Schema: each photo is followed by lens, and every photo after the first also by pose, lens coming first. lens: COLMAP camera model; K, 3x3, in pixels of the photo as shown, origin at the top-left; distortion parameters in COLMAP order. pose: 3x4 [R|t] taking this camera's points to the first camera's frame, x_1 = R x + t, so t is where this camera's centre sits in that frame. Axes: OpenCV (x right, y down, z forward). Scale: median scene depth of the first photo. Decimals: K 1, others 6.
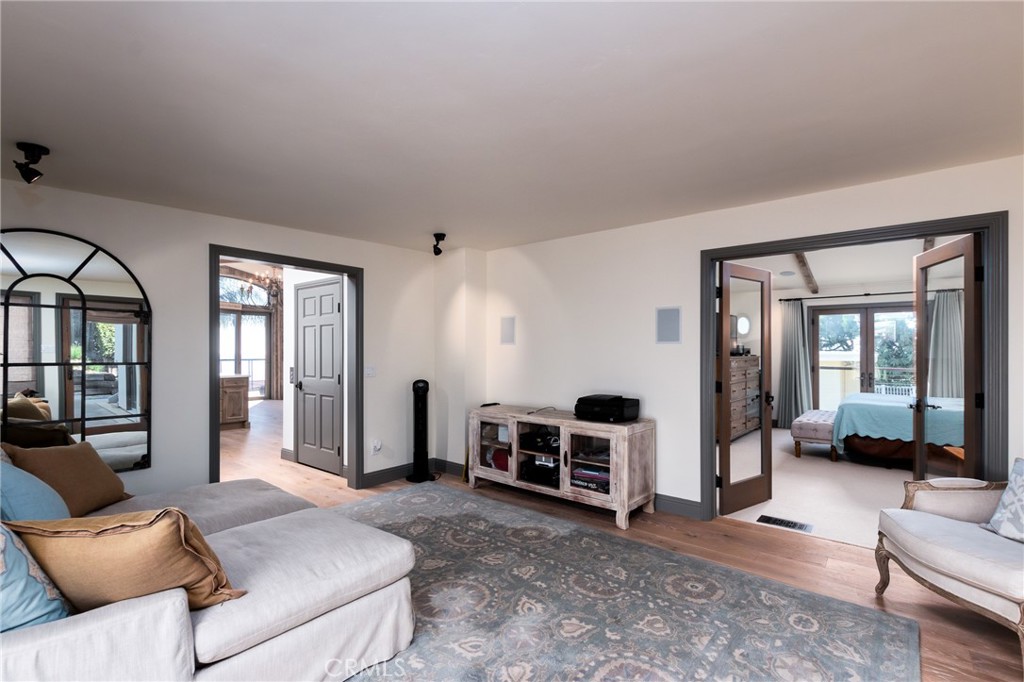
lens RADIAL K [[470.2, 0, 508.6], [0, 470.2, 342.4], [0, 0, 1]] dist [-0.000798, -0.000266]
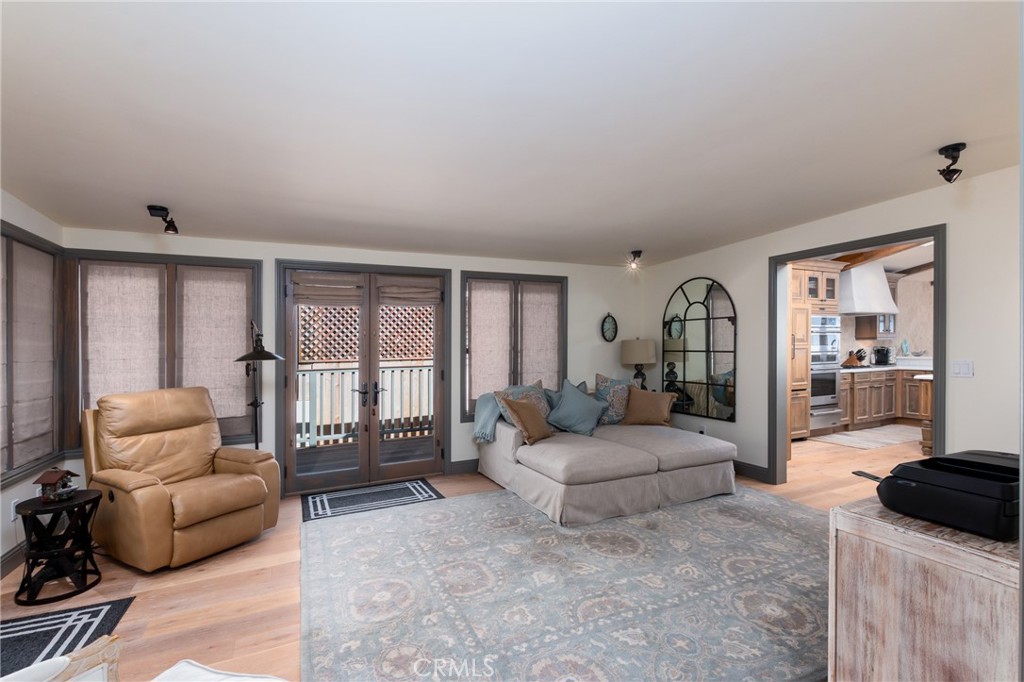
lens RADIAL K [[470.2, 0, 508.6], [0, 470.2, 342.4], [0, 0, 1]] dist [-0.000798, -0.000266]
pose [[-0.433771, -0.004596, -0.901011, 0.931394], [0.029511, 0.999378, -0.019306, 0.023242], [0.900540, -0.034964, -0.433366, 1.084707]]
